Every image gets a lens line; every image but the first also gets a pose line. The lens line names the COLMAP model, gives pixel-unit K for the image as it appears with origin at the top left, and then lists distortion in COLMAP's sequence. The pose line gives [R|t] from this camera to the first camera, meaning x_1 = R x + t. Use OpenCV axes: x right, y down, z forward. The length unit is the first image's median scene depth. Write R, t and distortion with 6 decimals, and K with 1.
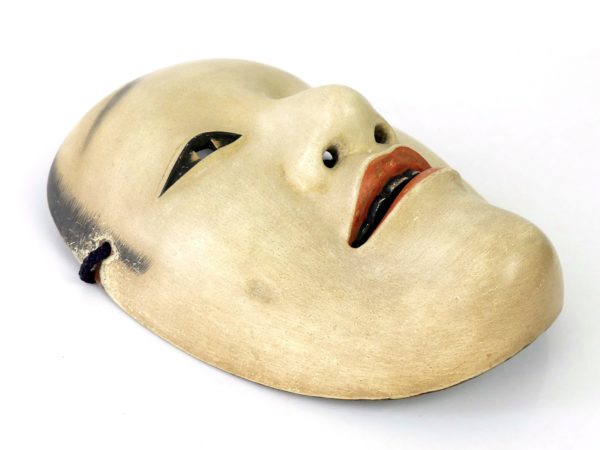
lens RADIAL K [[831.3, 0, 302.1], [0, 831.3, 222.7], [0, 0, 1]] dist [-0.060364, 0.000000]
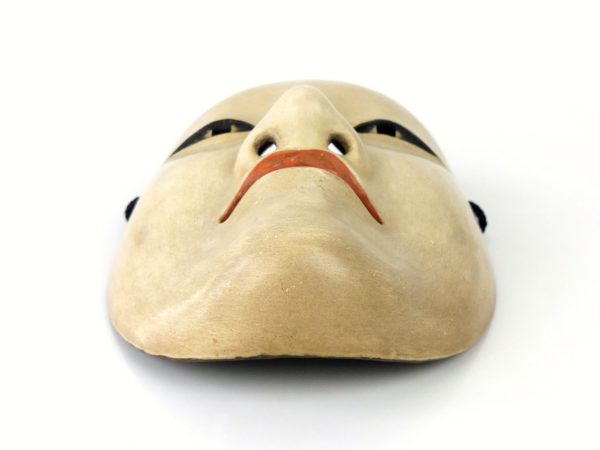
lens RADIAL K [[831.3, 0, 293.8], [0, 831.3, 223.8], [0, 0, 1]] dist [-0.060364, 0.000000]
pose [[0.692888, 0.230865, -0.683087, 0.830494], [-0.345411, 0.937857, -0.033396, 0.034620], [0.632928, 0.259085, 0.729573, 0.315929]]
